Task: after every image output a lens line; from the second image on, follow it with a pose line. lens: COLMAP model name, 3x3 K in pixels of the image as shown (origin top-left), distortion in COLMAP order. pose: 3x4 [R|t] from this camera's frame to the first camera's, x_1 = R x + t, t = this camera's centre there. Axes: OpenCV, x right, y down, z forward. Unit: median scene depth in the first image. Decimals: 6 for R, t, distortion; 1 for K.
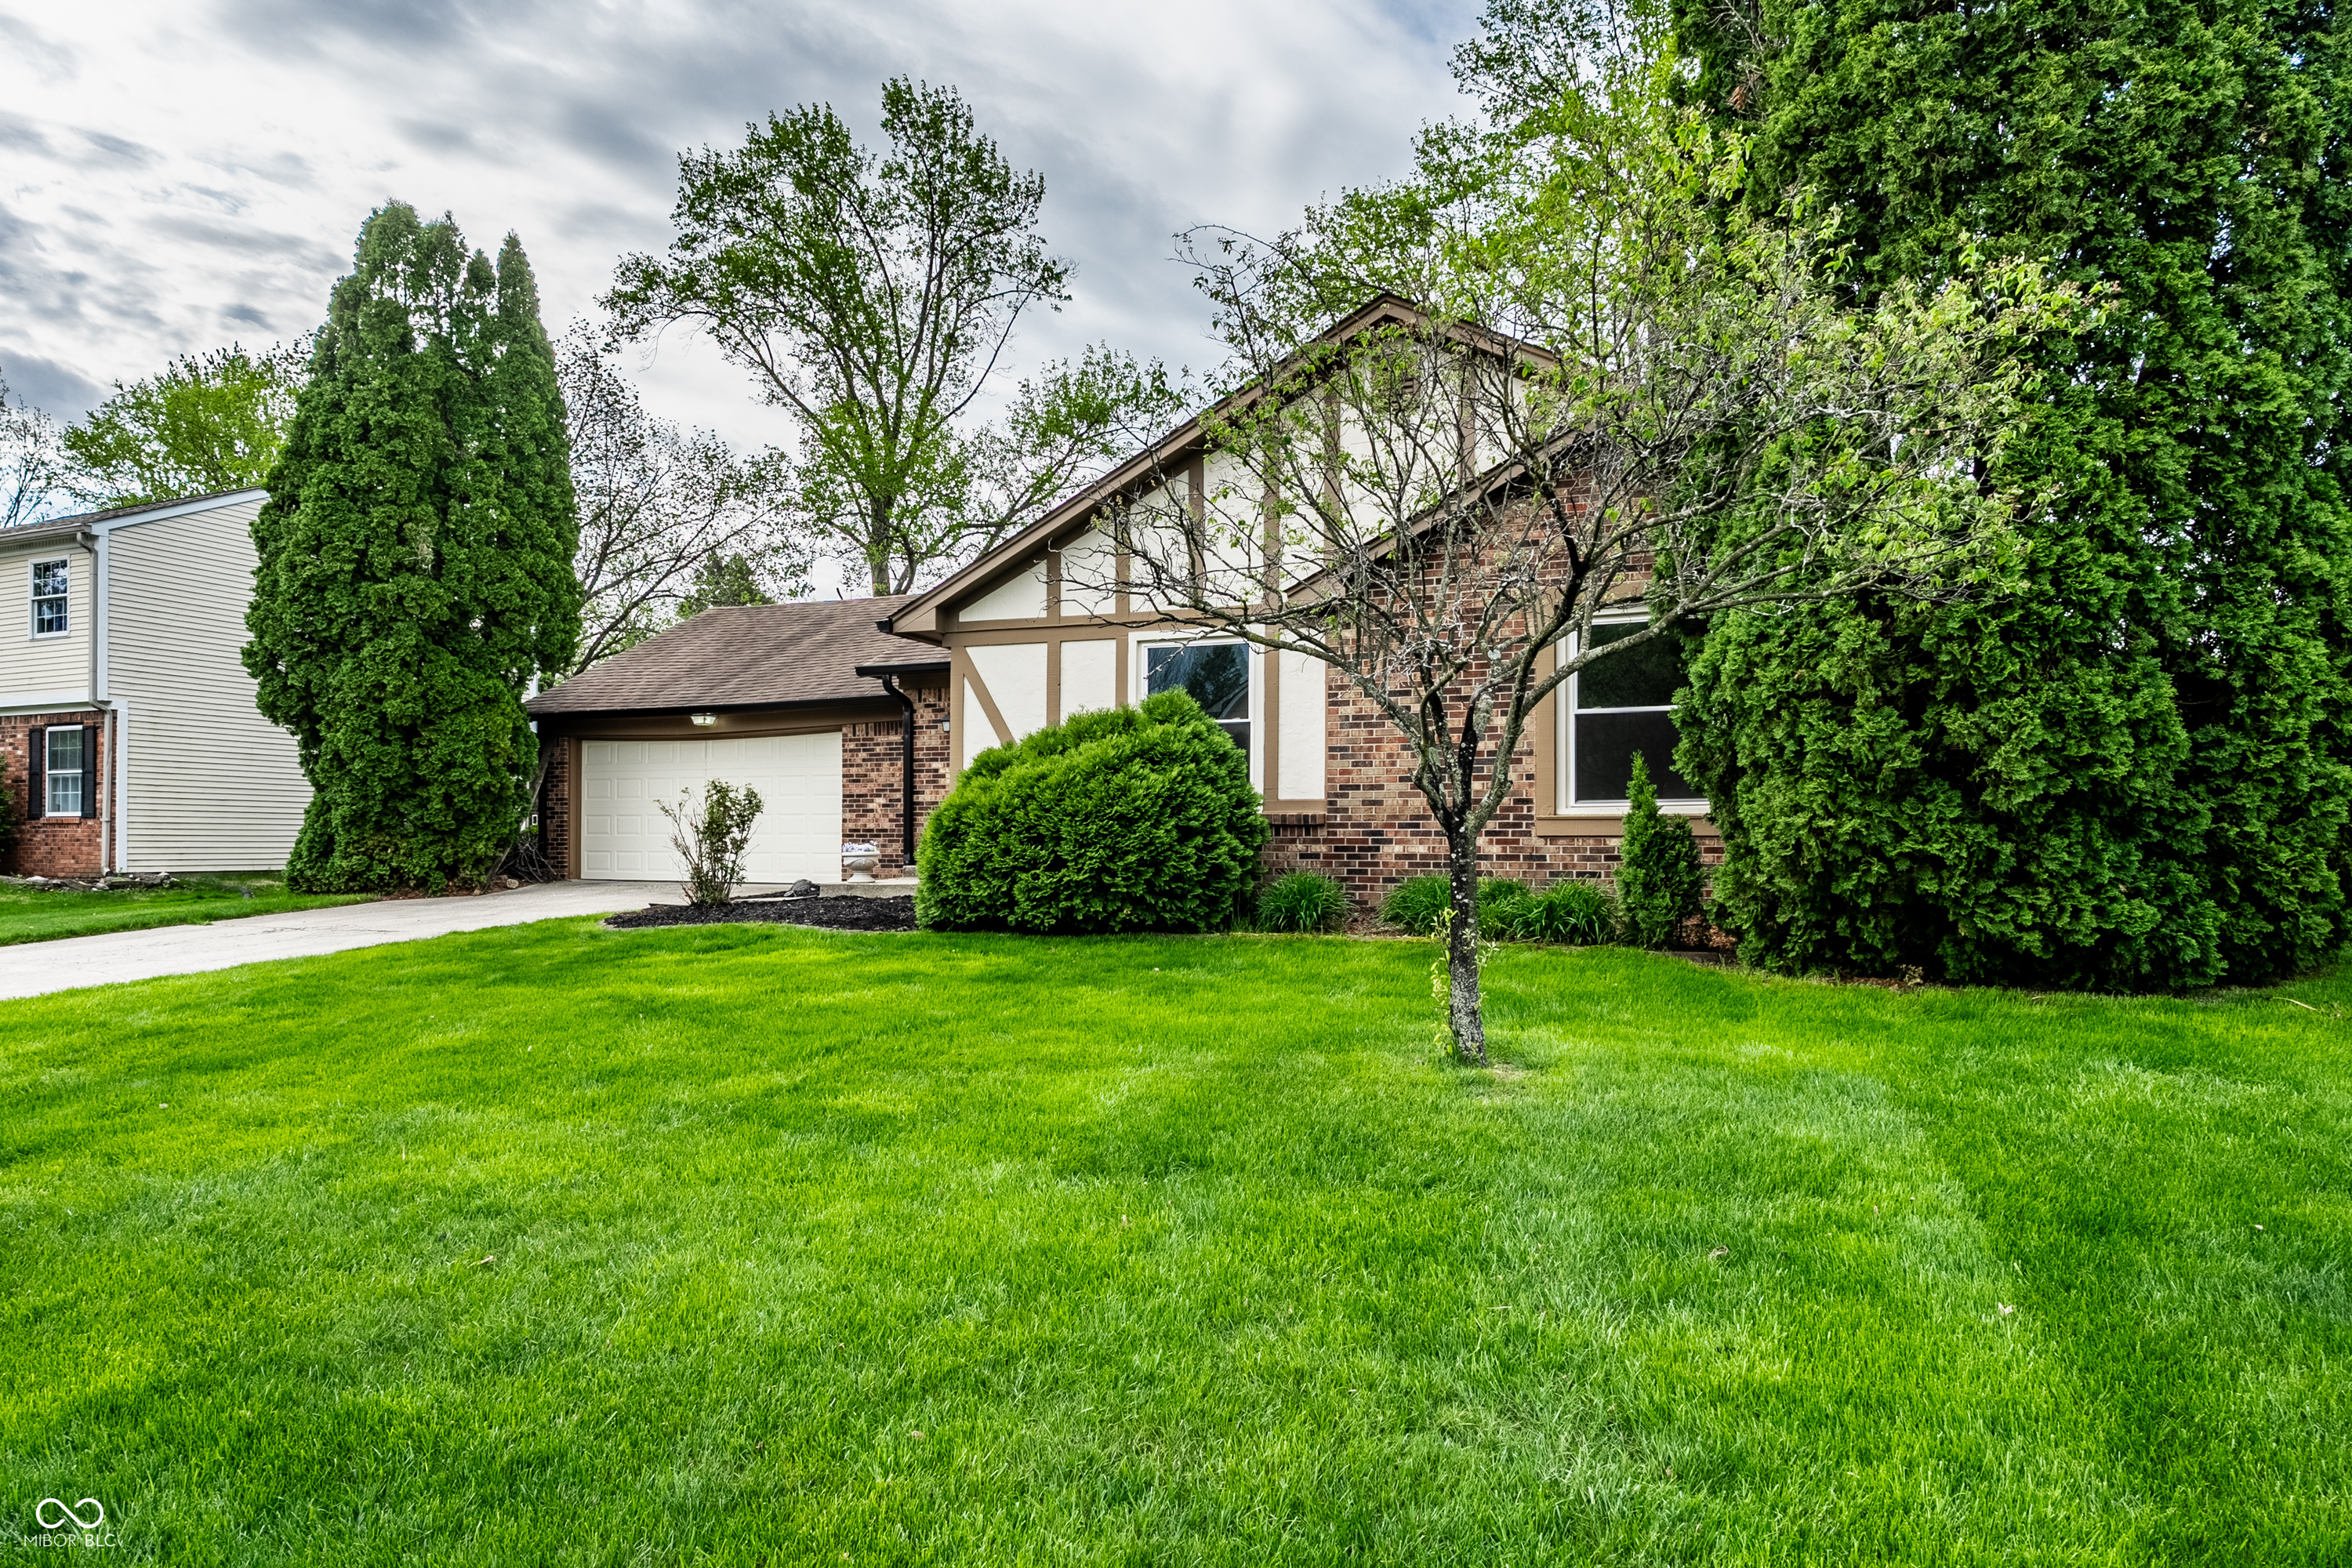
lens RADIAL K [[1494.5, 0, 1175.9], [0, 1494.5, 791.3], [0, 0, 1]] dist [-0.002106, -0.000437]
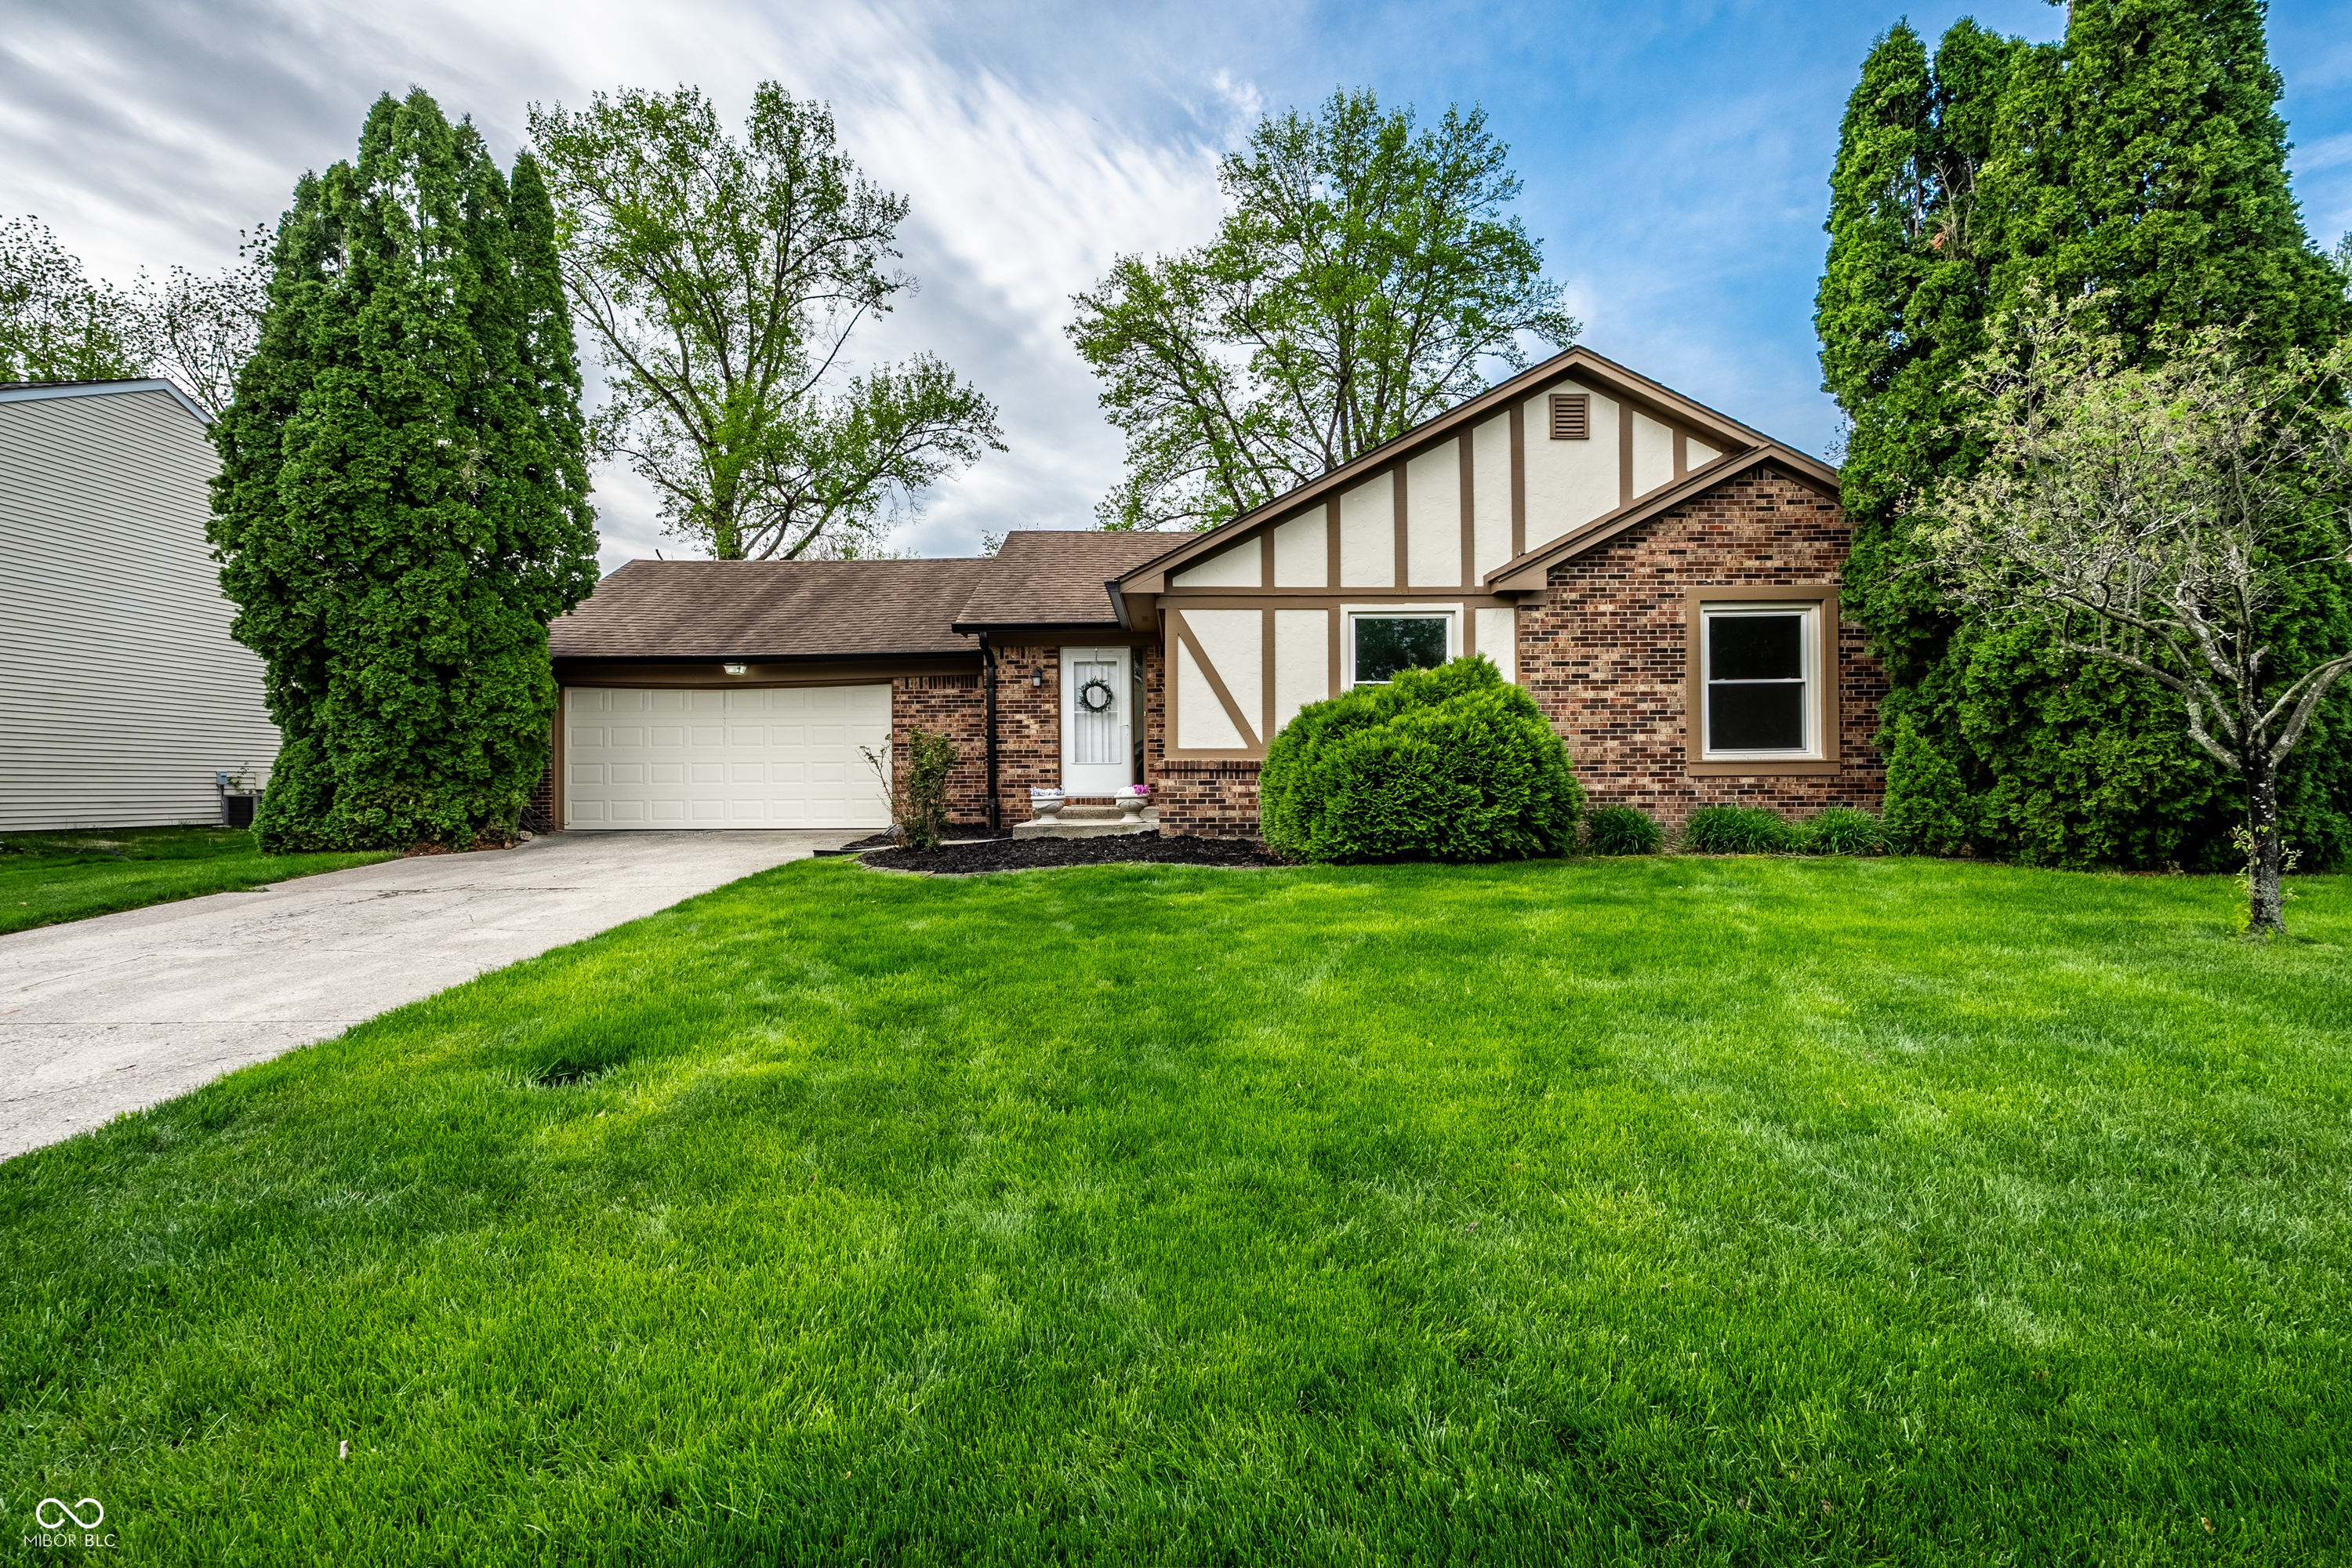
lens RADIAL K [[1184.1, 0, 1180.3], [0, 1184.1, 742.4], [0, 0, 1]] dist [-0.001344, 0.000019]
pose [[0.915148, 0.006504, 0.403065, -0.401024], [-0.004387, 0.999971, -0.006175, 0.006002], [-0.403094, 0.003883, 0.915150, 0.158575]]
